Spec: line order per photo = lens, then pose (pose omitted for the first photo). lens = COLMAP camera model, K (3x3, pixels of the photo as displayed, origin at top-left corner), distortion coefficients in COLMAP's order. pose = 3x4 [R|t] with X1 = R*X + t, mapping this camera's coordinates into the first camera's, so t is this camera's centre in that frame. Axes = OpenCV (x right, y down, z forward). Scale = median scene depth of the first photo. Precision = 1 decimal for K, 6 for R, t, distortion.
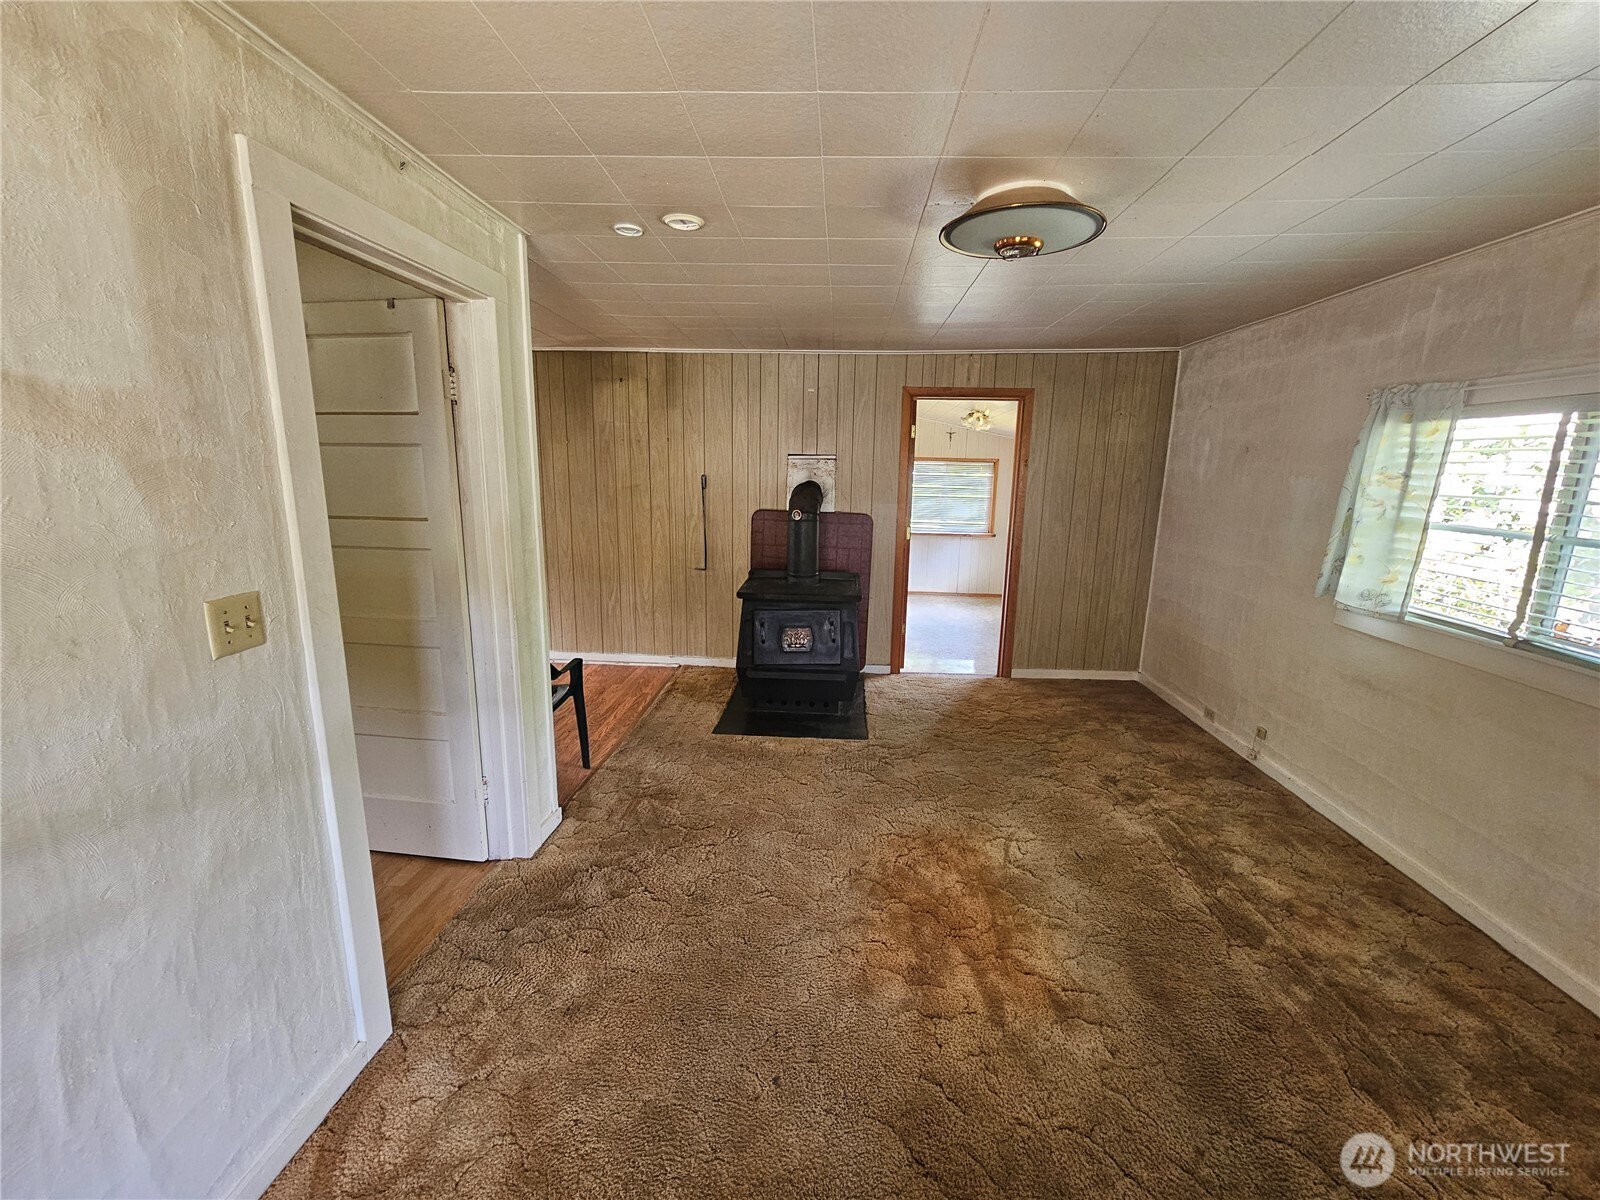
lens RADIAL K [[654.8, 0, 800.0], [0, 654.8, 600.0], [0, 0, 1]] dist [-0.010419, -0.000151]
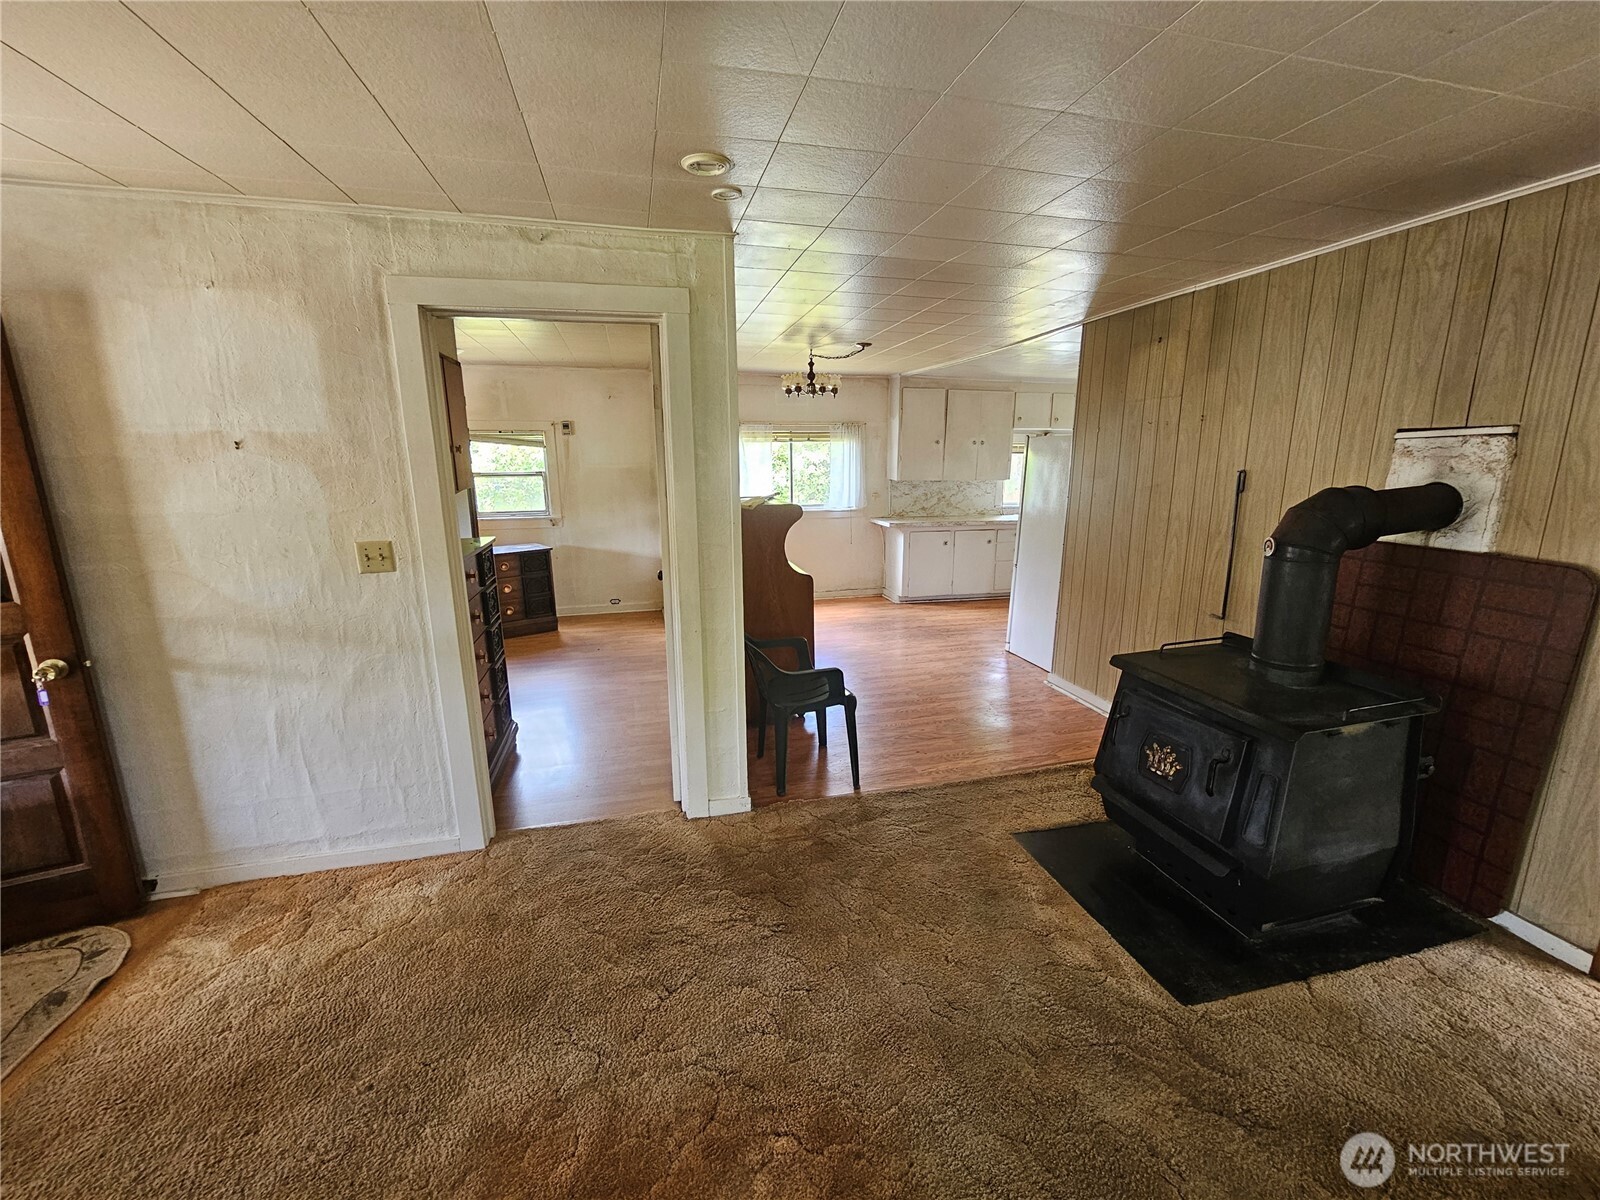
lens RADIAL K [[653.1, 0, 800.0], [0, 653.1, 600.0], [0, 0, 1]] dist [-0.000035, 0.000065]
pose [[0.305484, 0.184042, -0.934242, 0.395865], [-0.174582, 0.975337, 0.135052, -0.097079], [0.936056, 0.121845, 0.330081, 0.494476]]
